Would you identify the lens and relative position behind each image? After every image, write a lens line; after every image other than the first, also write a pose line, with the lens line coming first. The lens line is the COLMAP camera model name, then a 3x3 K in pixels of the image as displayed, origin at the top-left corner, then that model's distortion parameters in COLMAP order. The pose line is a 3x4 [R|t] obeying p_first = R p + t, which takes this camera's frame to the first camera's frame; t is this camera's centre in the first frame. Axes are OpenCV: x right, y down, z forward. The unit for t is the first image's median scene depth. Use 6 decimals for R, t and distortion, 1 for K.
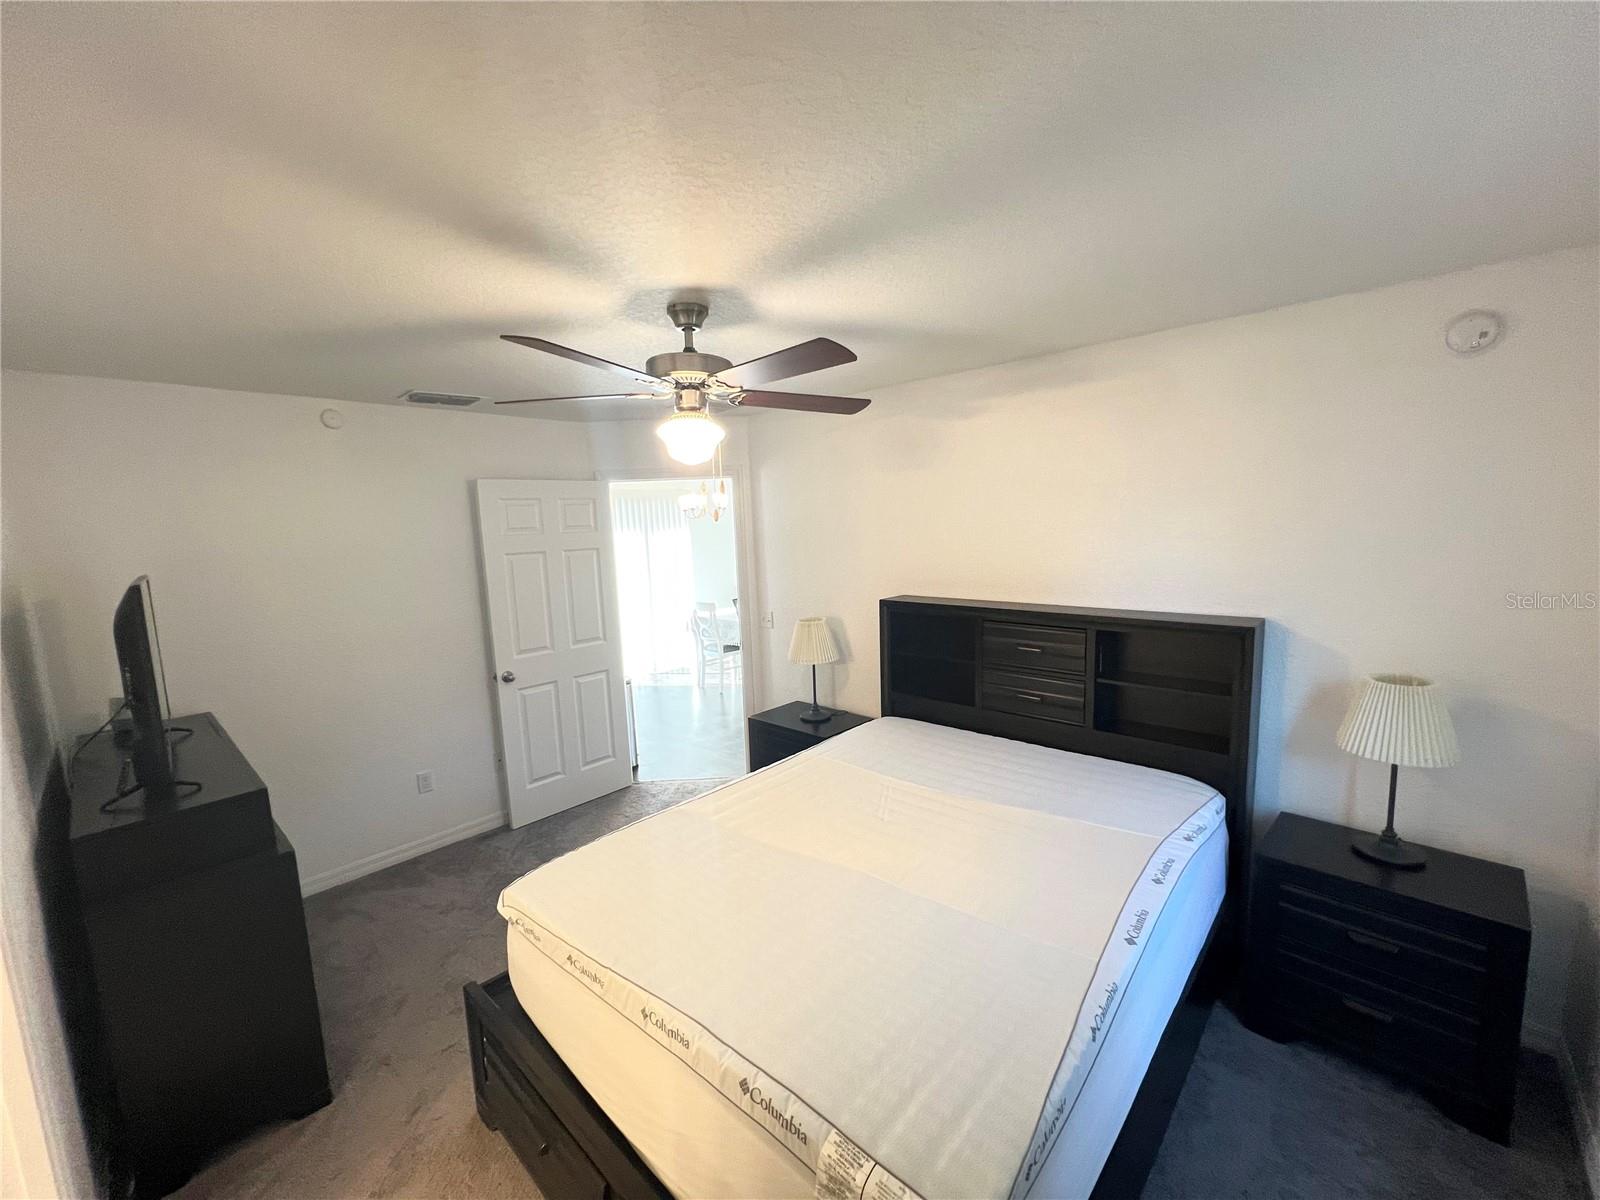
lens RADIAL K [[642.5, 0, 800.0], [0, 642.5, 600.0], [0, 0, 1]] dist [0.019422, 0.000009]
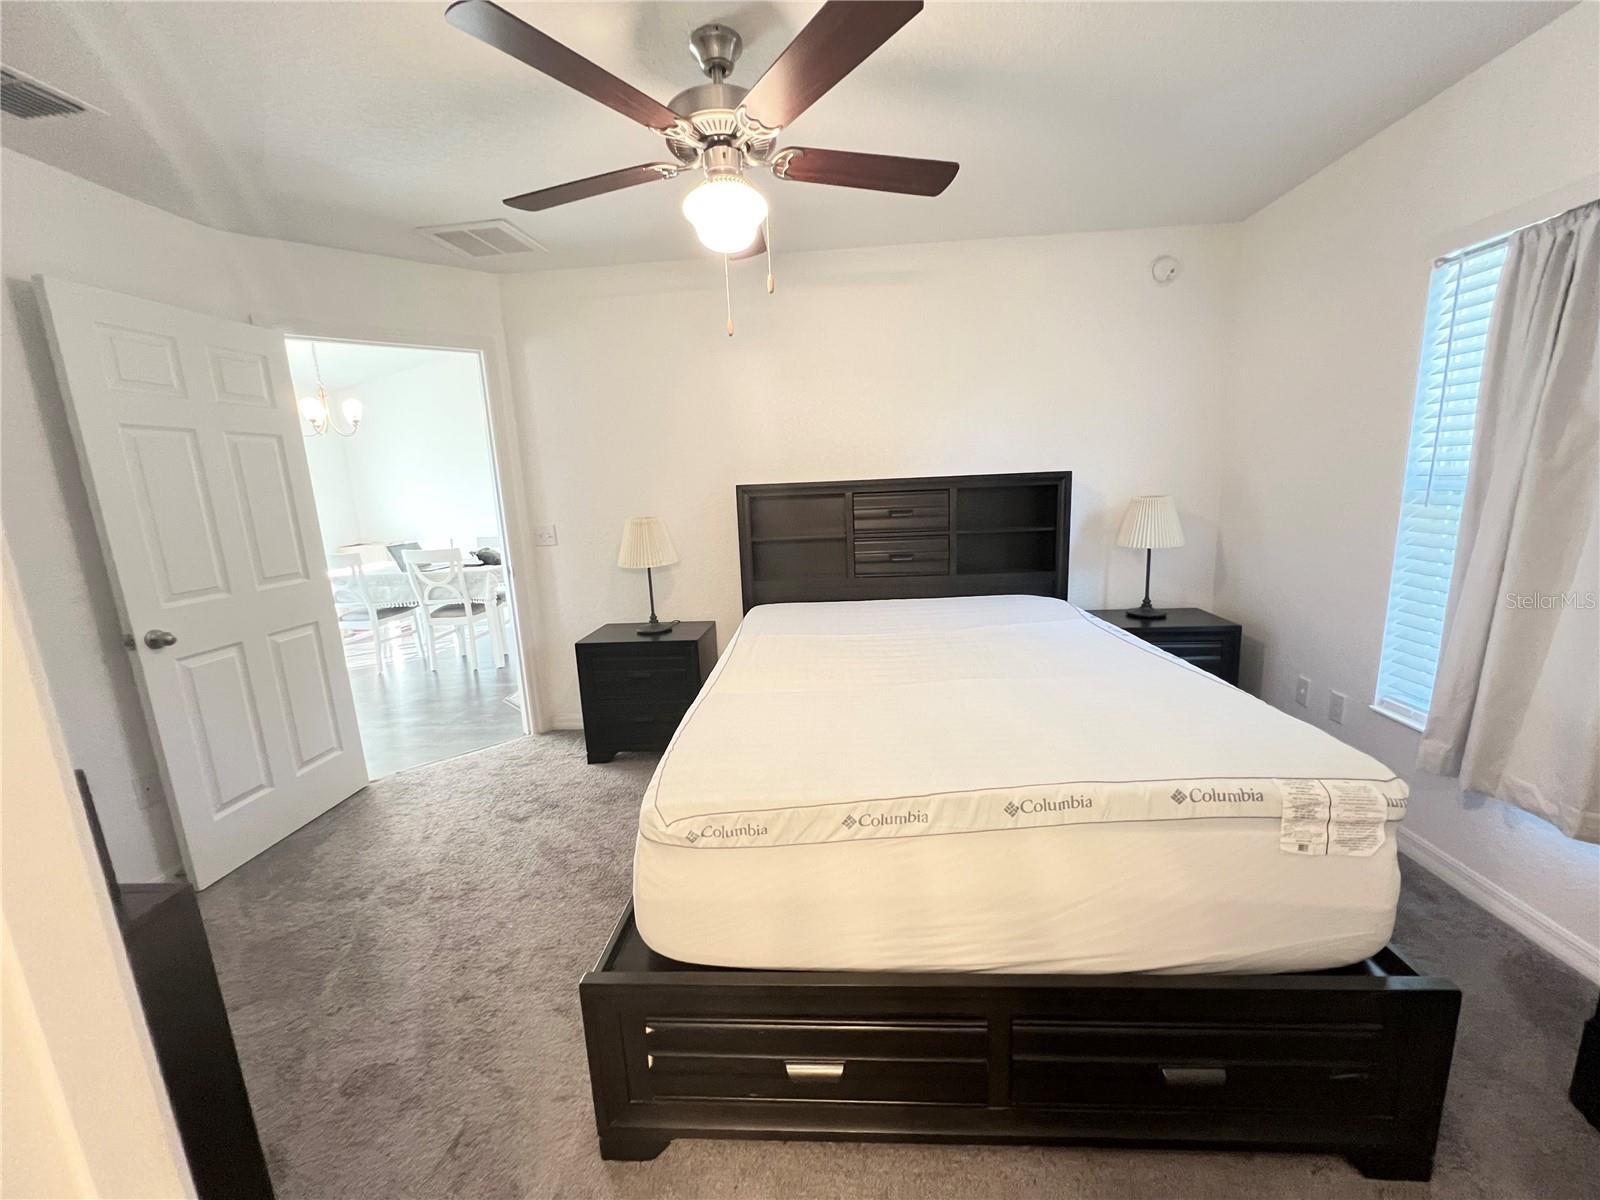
lens RADIAL K [[637.1, 0, 800.0], [0, 637.1, 600.0], [0, 0, 1]] dist [-0.006808, -0.000039]
pose [[0.770456, -0.114275, 0.627168, -0.360719], [0.095632, 0.993388, 0.063521, 0.103568], [-0.630280, 0.011037, 0.776290, 0.191651]]
